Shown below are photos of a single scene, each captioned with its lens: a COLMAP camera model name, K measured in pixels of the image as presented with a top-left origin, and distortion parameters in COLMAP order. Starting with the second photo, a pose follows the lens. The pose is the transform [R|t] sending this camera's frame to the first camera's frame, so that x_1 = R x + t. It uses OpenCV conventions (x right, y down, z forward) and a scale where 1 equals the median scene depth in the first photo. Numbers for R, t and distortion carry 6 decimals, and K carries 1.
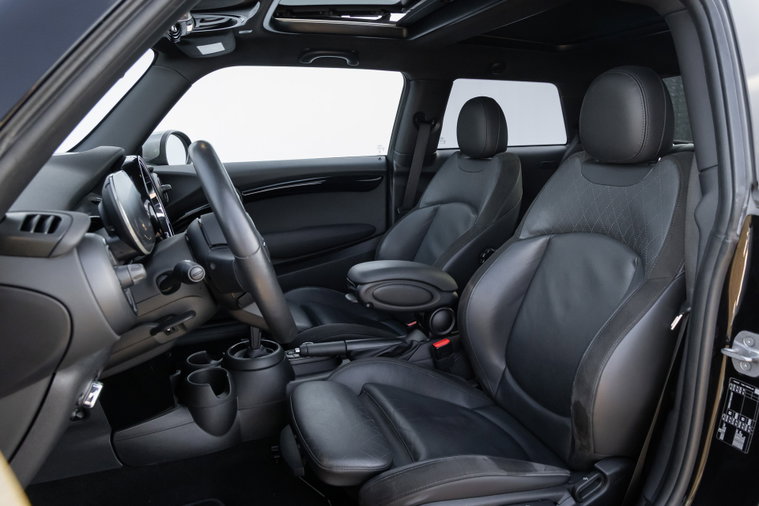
lens RADIAL K [[508.9, 0, 376.9], [0, 508.9, 251.9], [0, 0, 1]] dist [0.004687, -0.002612]
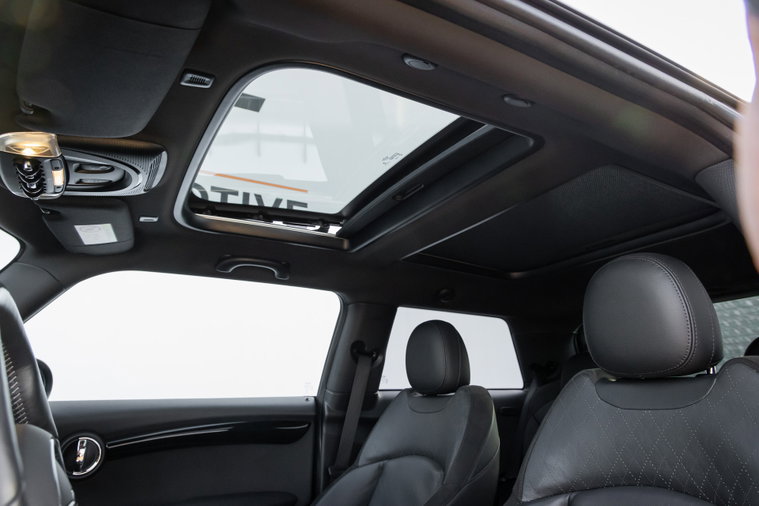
lens RADIAL K [[508.9, 0, 380.2], [0, 508.9, 255.0], [0, 0, 1]] dist [0.004687, -0.002612]
pose [[0.987215, 0.054822, 0.149670, -0.013375], [0.025995, 0.871047, -0.490511, 0.010201], [-0.157260, 0.488130, 0.858486, 0.215036]]
